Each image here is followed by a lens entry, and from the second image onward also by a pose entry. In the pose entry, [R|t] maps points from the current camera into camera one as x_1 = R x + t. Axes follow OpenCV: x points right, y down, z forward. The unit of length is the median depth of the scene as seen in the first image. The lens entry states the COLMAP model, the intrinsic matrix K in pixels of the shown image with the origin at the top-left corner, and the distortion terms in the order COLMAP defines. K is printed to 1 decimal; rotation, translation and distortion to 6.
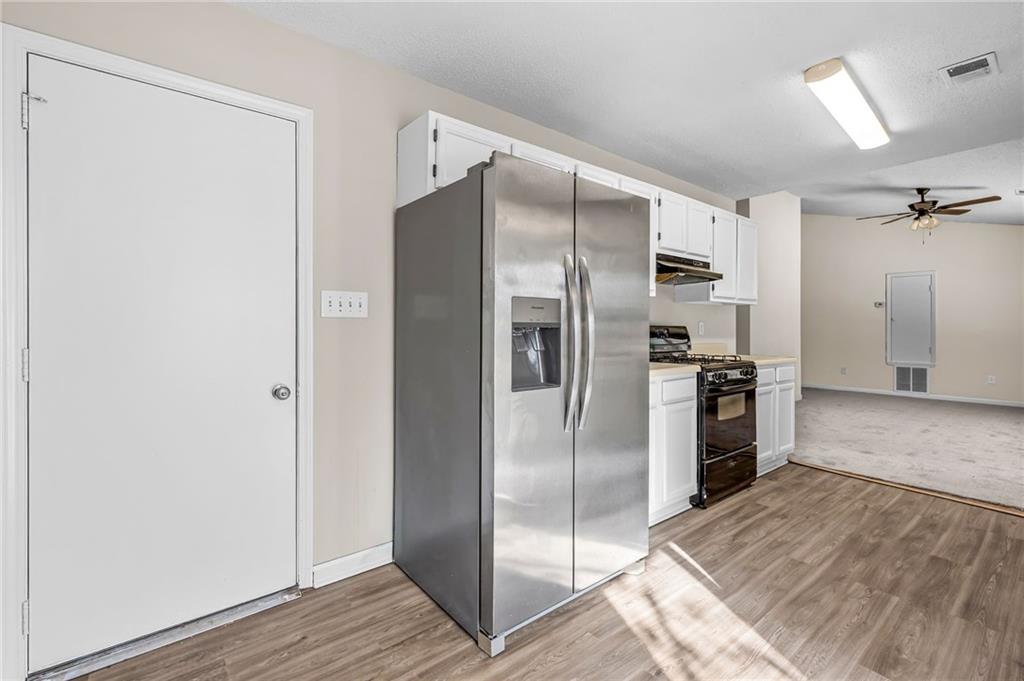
lens RADIAL K [[451.7, 0, 508.4], [0, 451.7, 329.9], [0, 0, 1]] dist [0.000131, -0.000010]
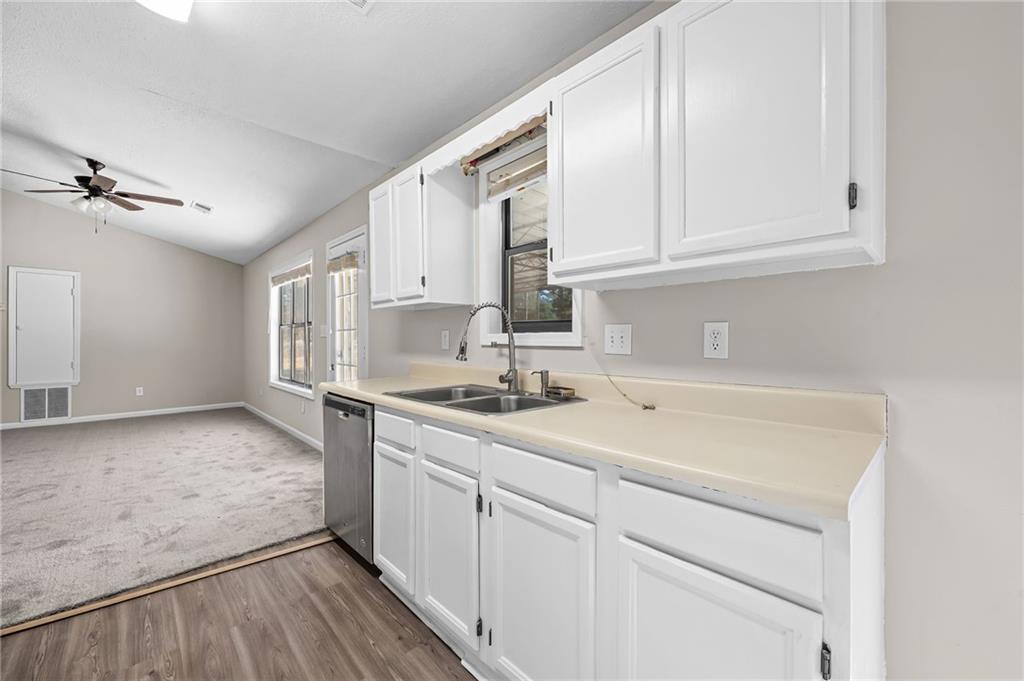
lens RADIAL K [[408.5, 0, 511.5], [0, 408.5, 338.1], [0, 0, 1]] dist [-0.000441, 0.000296]
pose [[-0.080984, 0.002693, 0.996712, 0.249823], [0.002621, 0.999993, -0.002488, -0.003483], [-0.996712, 0.002411, -0.080990, 0.559749]]
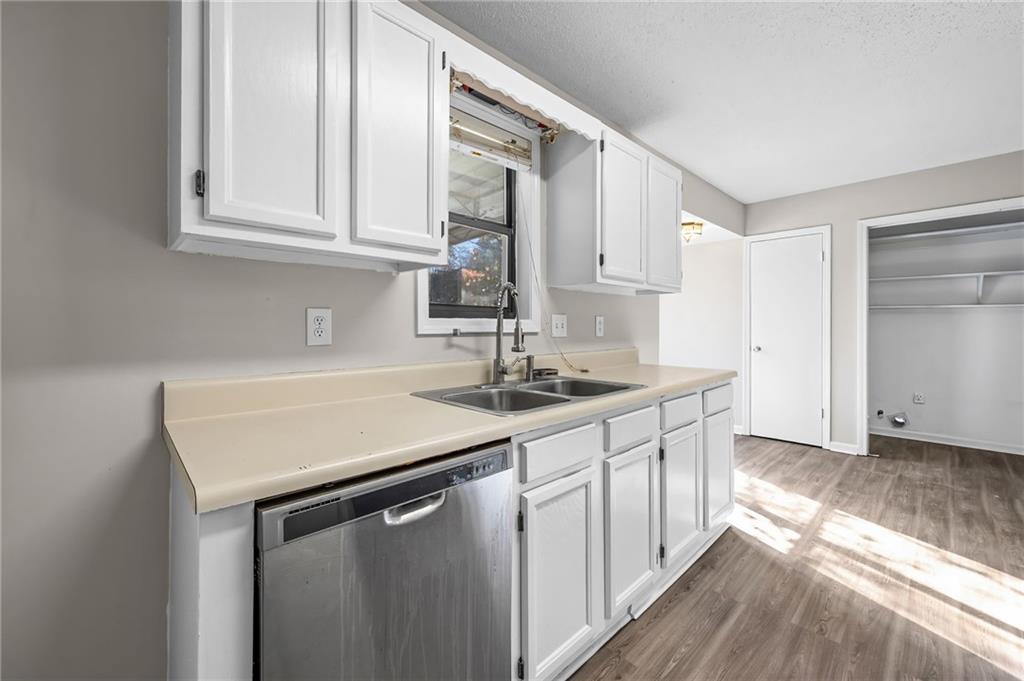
lens RADIAL K [[412.8, 0, 510.9], [0, 412.8, 327.7], [0, 0, 1]] dist [0.001998, 0.000477]
pose [[-0.995764, 0.004189, -0.091846, 0.899695], [0.003748, 0.999981, 0.004978, -0.003685], [0.091865, 0.004613, -0.995761, 1.064179]]
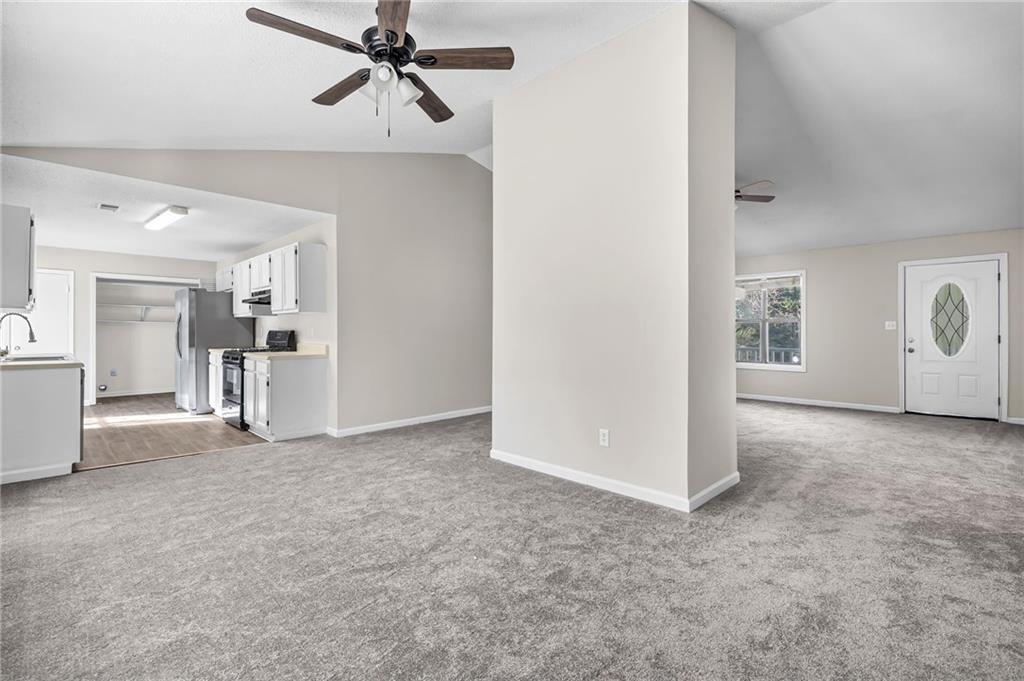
lens RADIAL K [[469.3, 0, 512.1], [0, 469.3, 330.3], [0, 0, 1]] dist [-0.002071, -0.000360]
pose [[0.110927, -0.000043, -0.993829, 2.264327], [-0.000762, 1.000000, -0.000128, -0.010482], [0.993828, 0.000771, 0.110927, 1.753622]]
